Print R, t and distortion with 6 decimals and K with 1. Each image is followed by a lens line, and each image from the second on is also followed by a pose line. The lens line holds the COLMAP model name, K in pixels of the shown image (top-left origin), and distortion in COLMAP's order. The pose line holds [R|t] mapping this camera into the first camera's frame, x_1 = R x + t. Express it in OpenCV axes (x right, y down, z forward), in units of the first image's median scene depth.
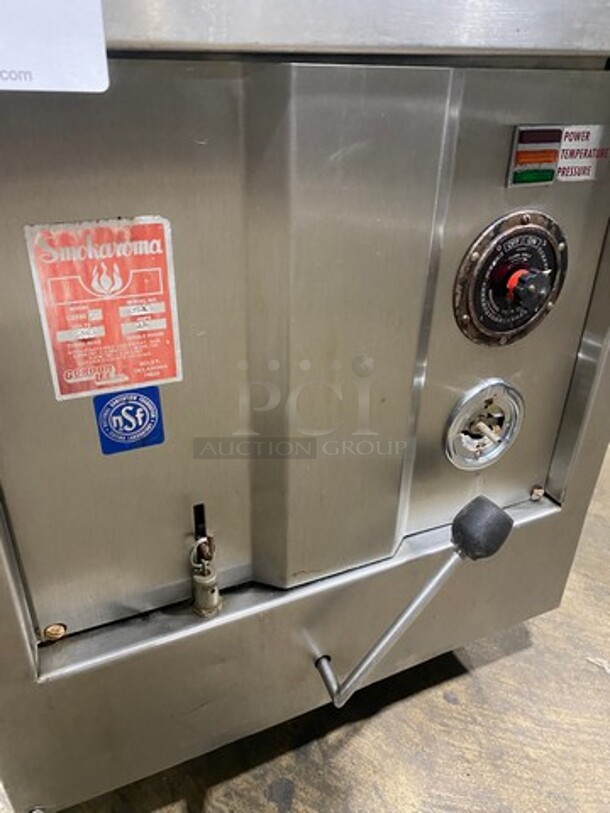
lens RADIAL K [[628.4, 0, 305.0], [0, 628.4, 406.5], [0, 0, 1]] dist [-0.031398, -0.003114]
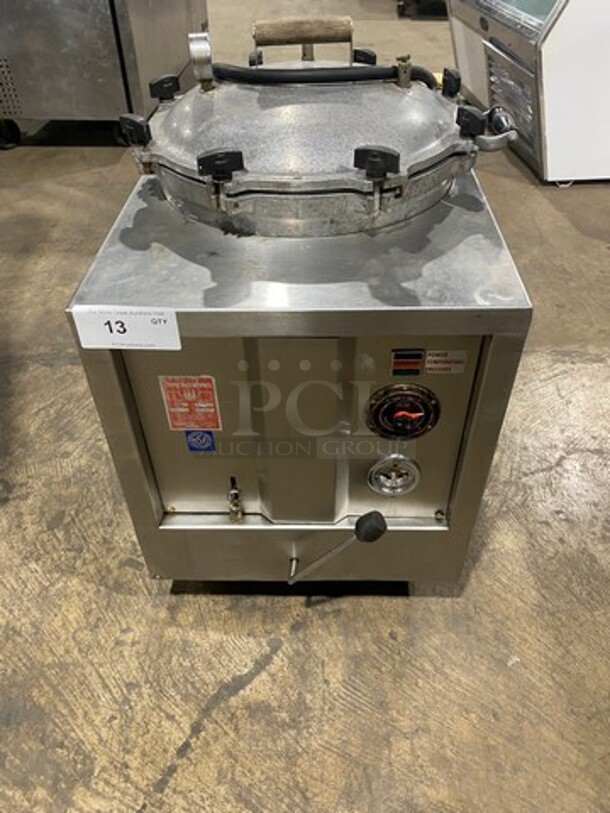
lens RADIAL K [[628.4, 0, 305.0], [0, 628.4, 406.5], [0, 0, 1]] dist [-0.031398, -0.003114]
pose [[0.901403, 0.261079, -0.345412, 0.804077], [-0.179540, 0.951319, 0.250516, -0.718625], [0.394001, -0.163801, 0.904396, -0.888797]]
